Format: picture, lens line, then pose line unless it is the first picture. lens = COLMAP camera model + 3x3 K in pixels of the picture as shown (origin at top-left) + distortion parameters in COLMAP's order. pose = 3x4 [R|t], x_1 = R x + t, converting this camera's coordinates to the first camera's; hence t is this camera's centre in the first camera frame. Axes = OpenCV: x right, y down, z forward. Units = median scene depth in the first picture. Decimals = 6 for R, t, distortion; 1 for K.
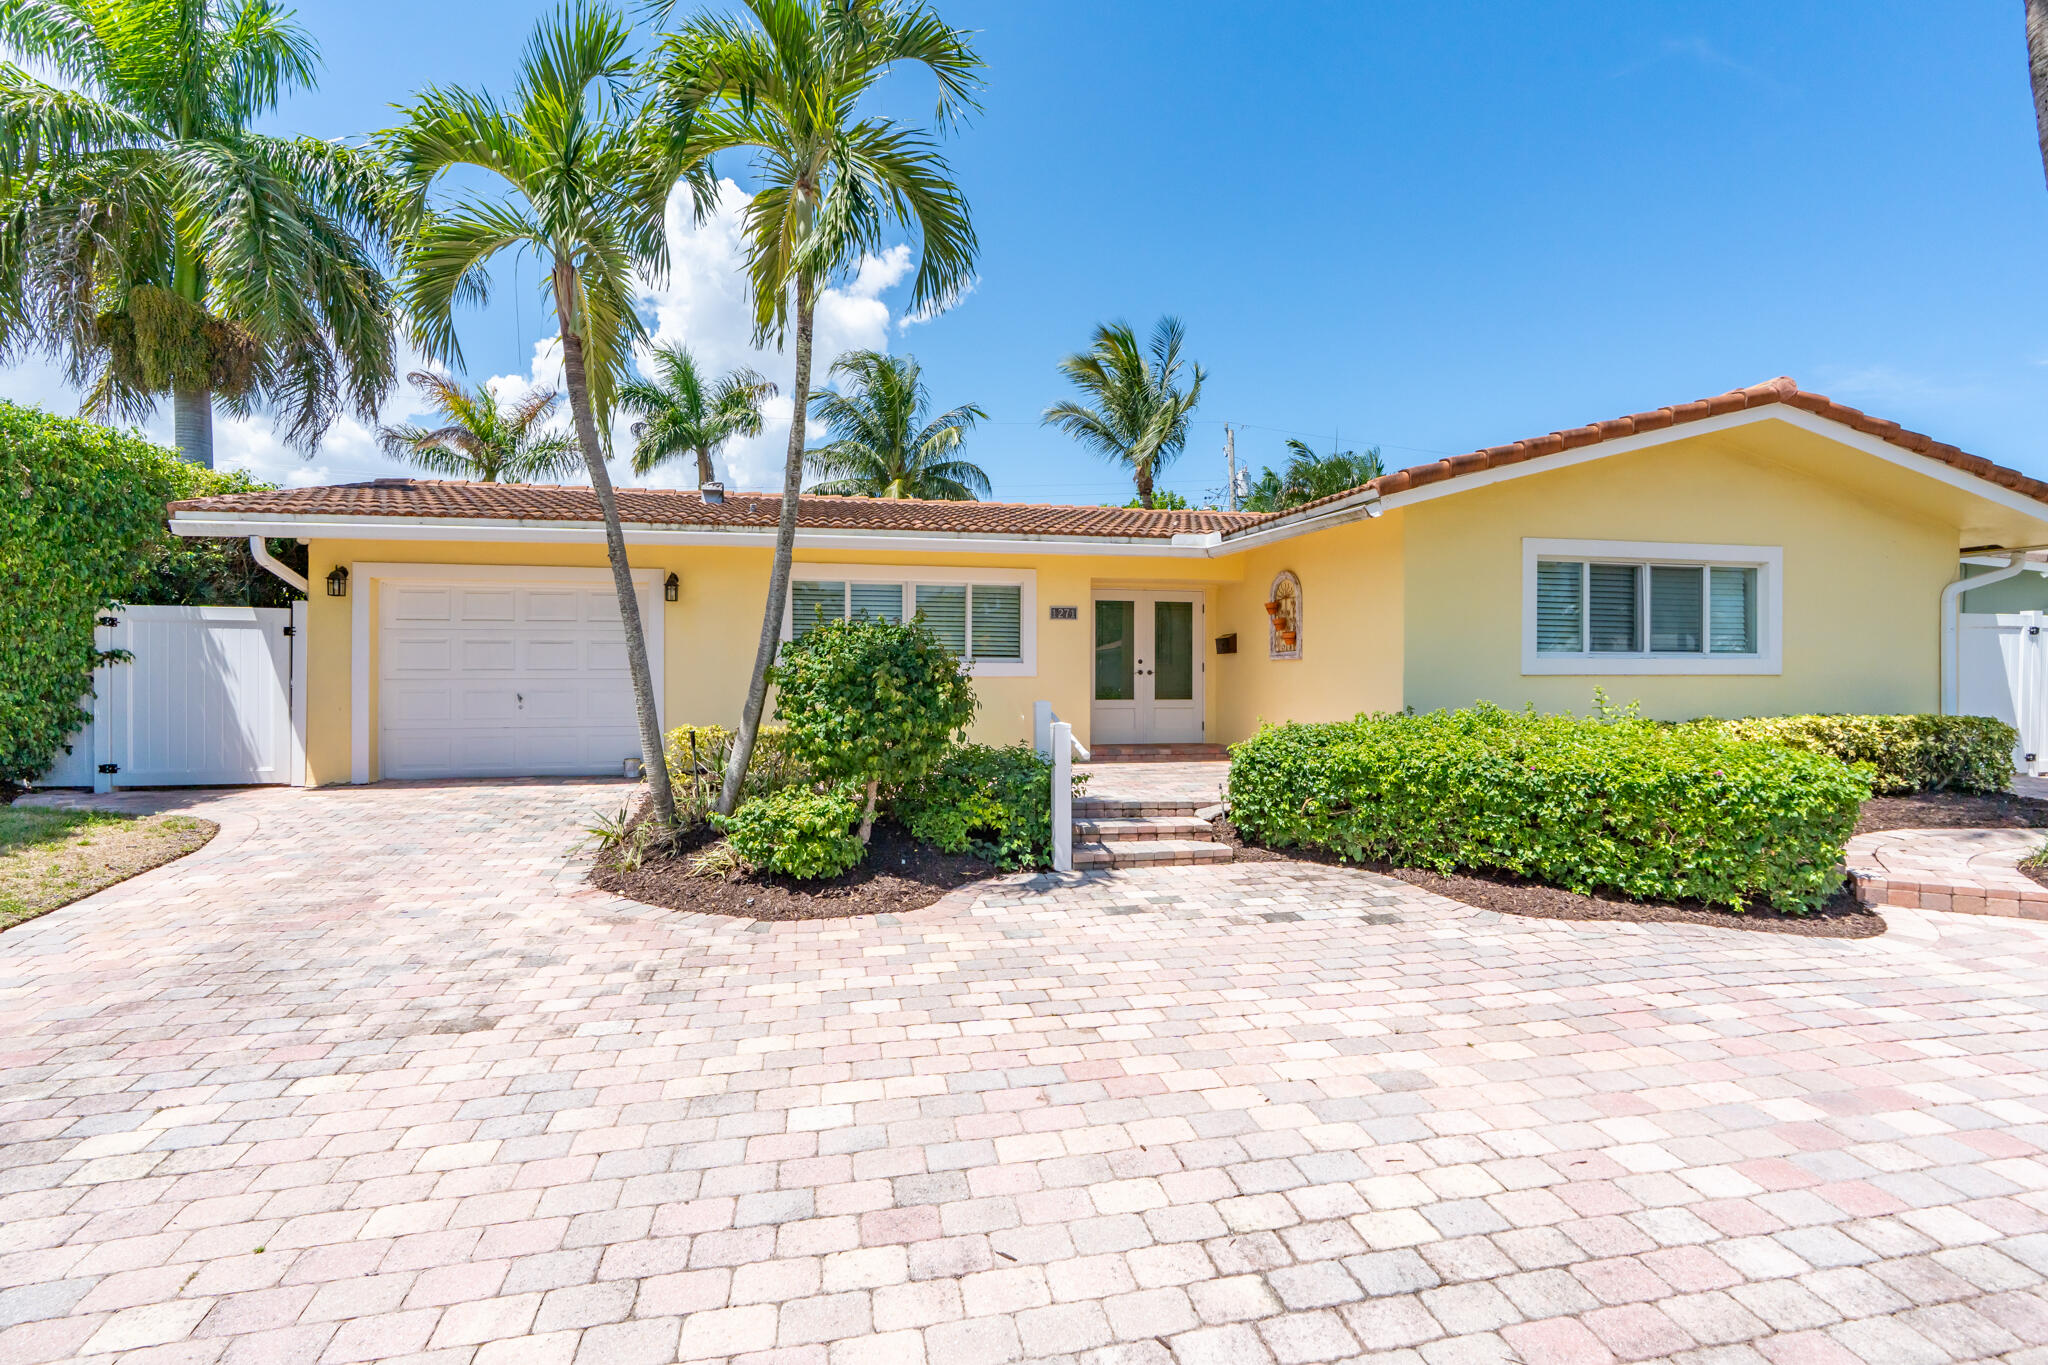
lens RADIAL K [[934.0, 0, 1015.4], [0, 934.0, 671.1], [0, 0, 1]] dist [-0.001183, 0.000387]
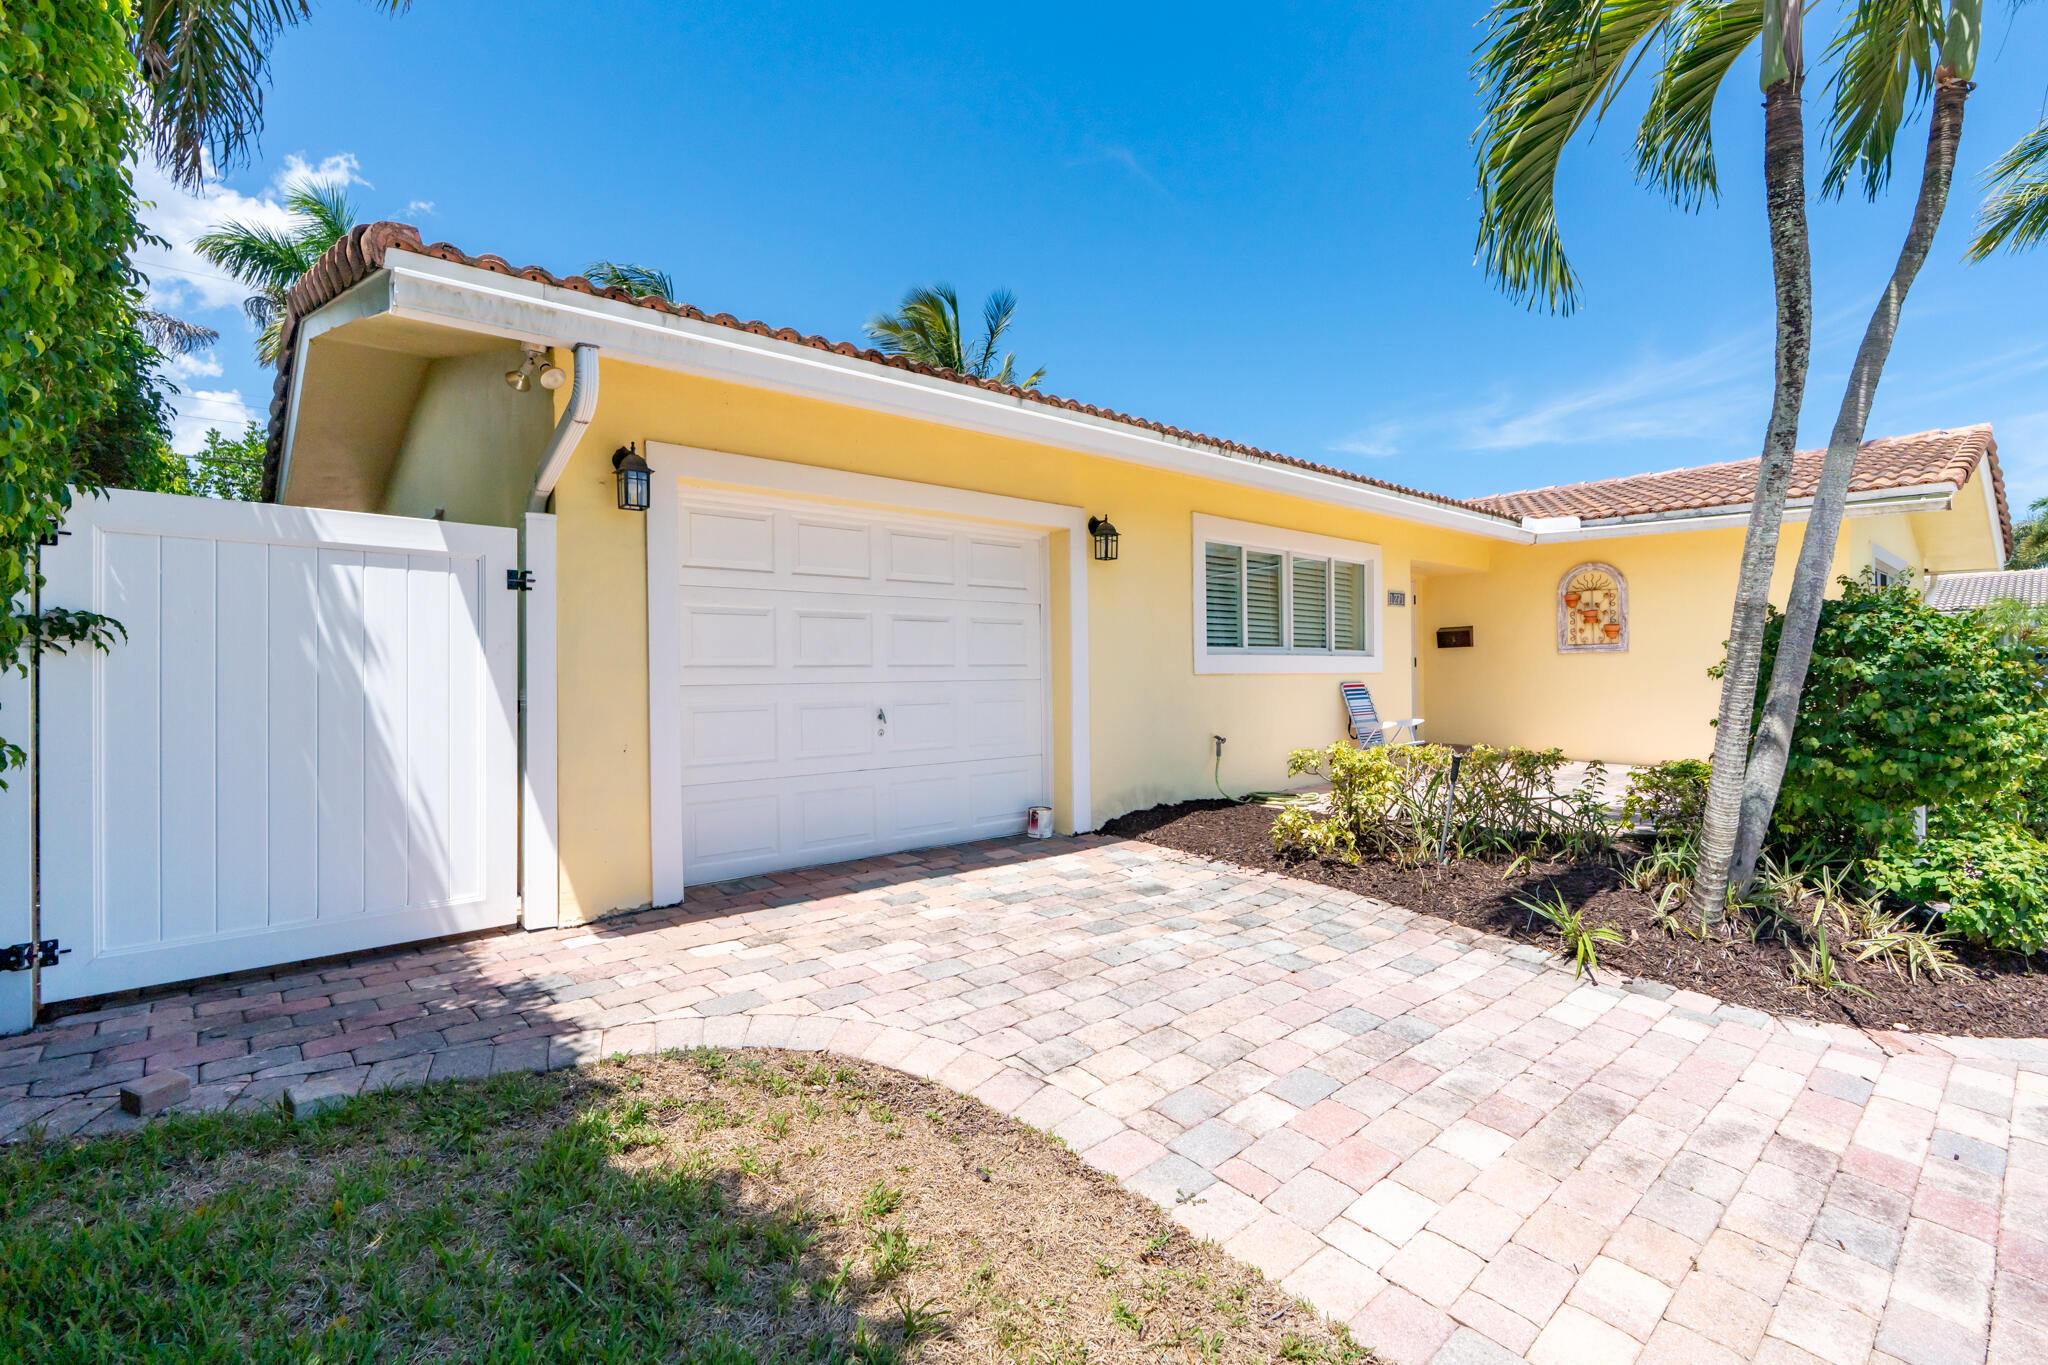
lens RADIAL K [[945.6, 0, 1013.1], [0, 945.6, 666.8], [0, 0, 1]] dist [-0.000724, 0.000730]
pose [[0.867057, -0.003826, 0.498194, -0.687365], [0.007001, 0.999965, -0.004504, 0.002087], [-0.498159, 0.007393, 0.867054, 0.424288]]
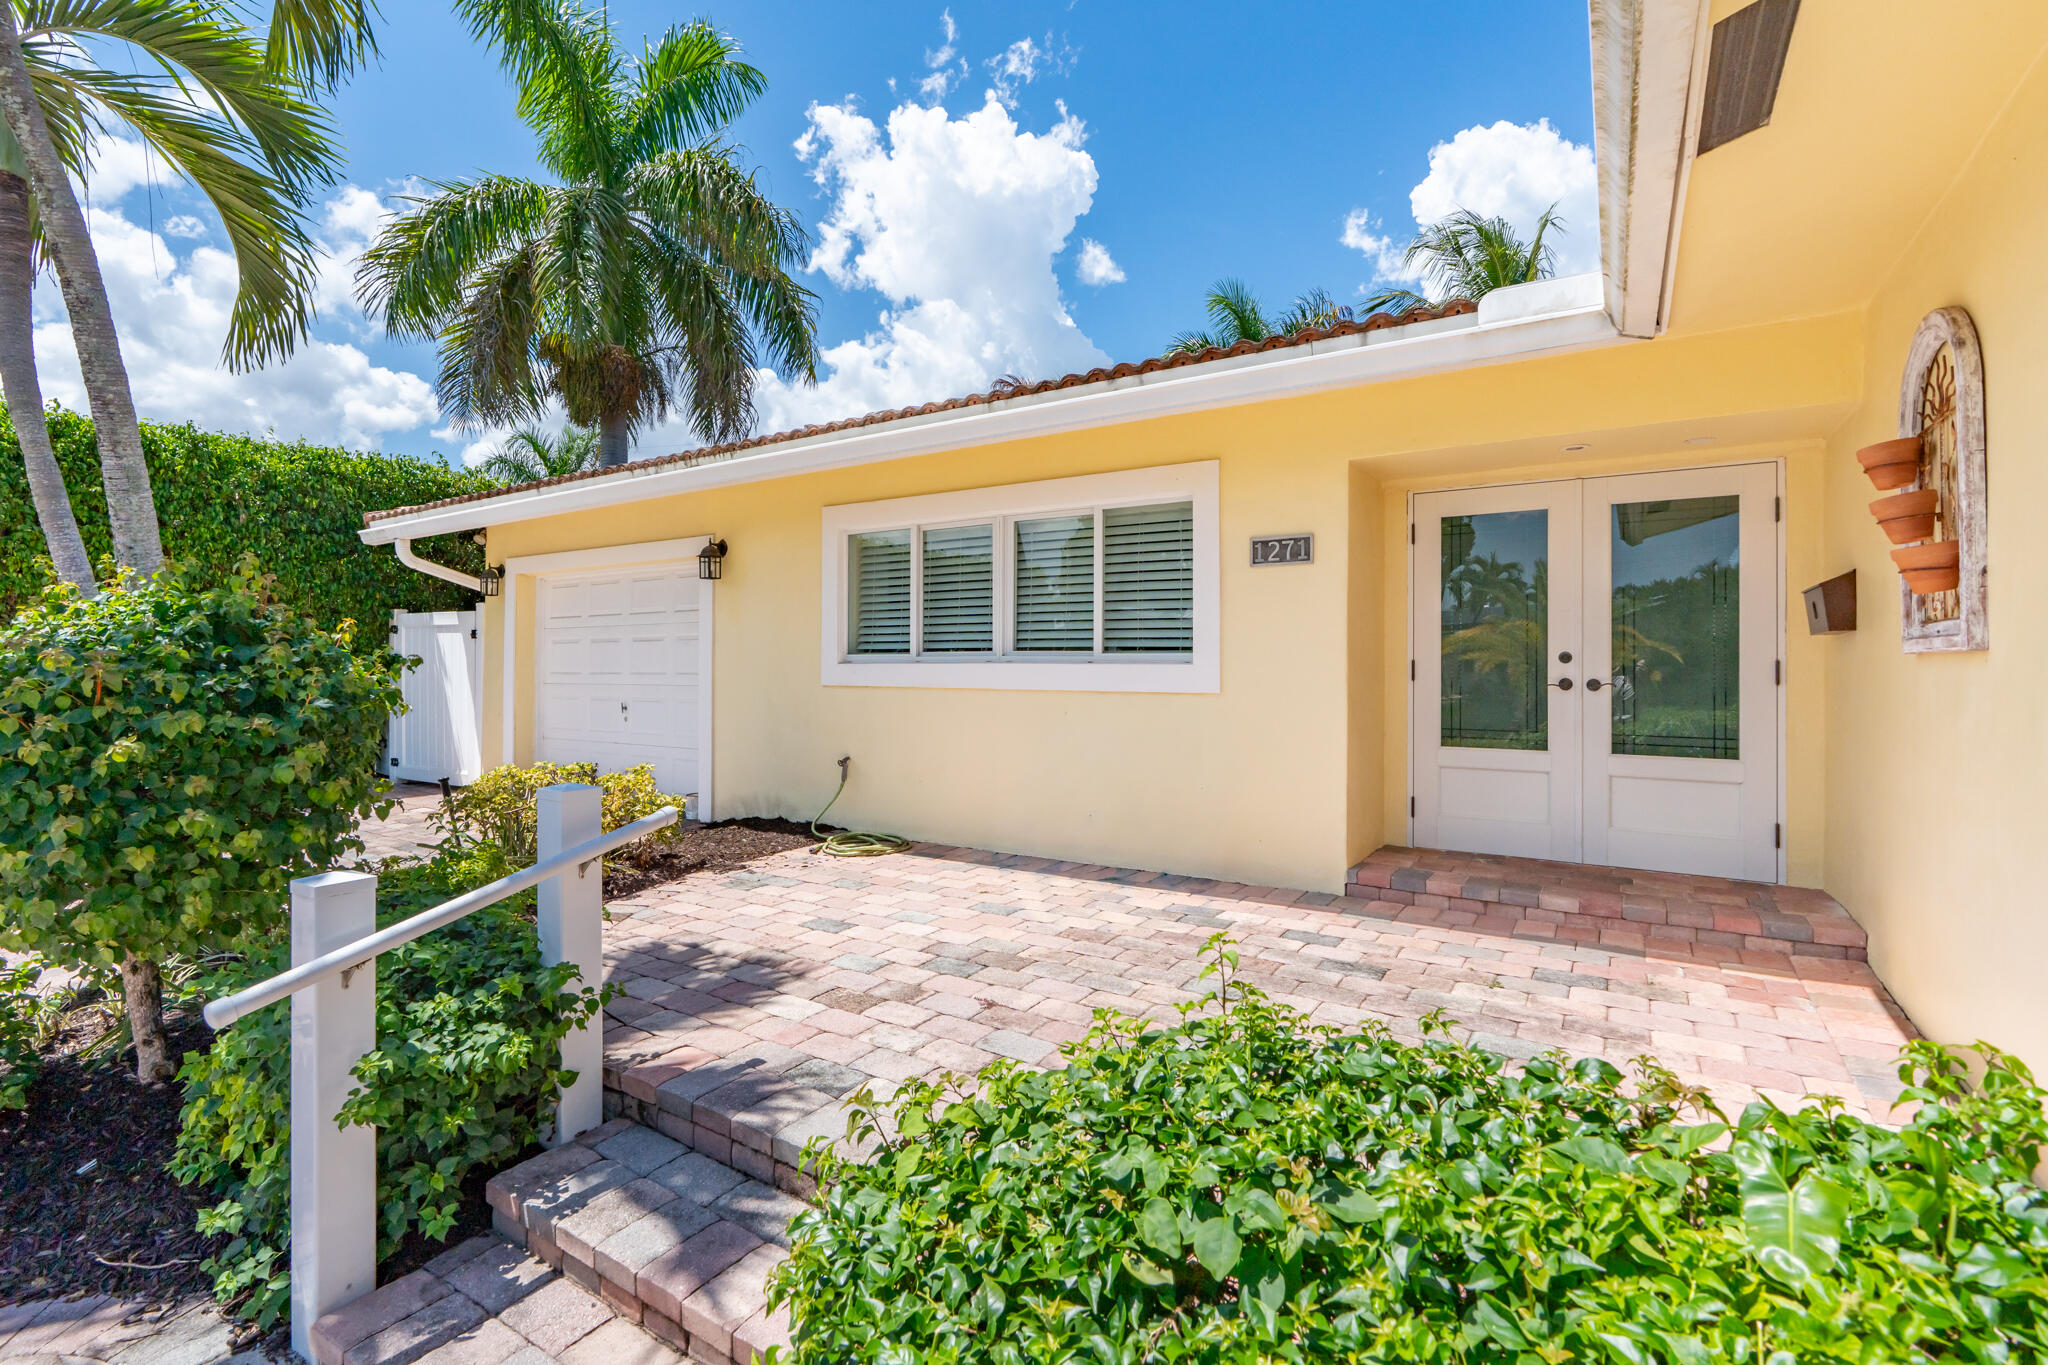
lens RADIAL K [[934.0, 0, 1015.4], [0, 934.0, 671.1], [0, 0, 1]] dist [-0.001183, 0.000387]
pose [[0.712704, 0.005176, -0.701445, 0.271572], [0.002032, 0.999953, 0.009444, -0.009812], [0.701462, -0.008156, 0.712661, 0.601468]]
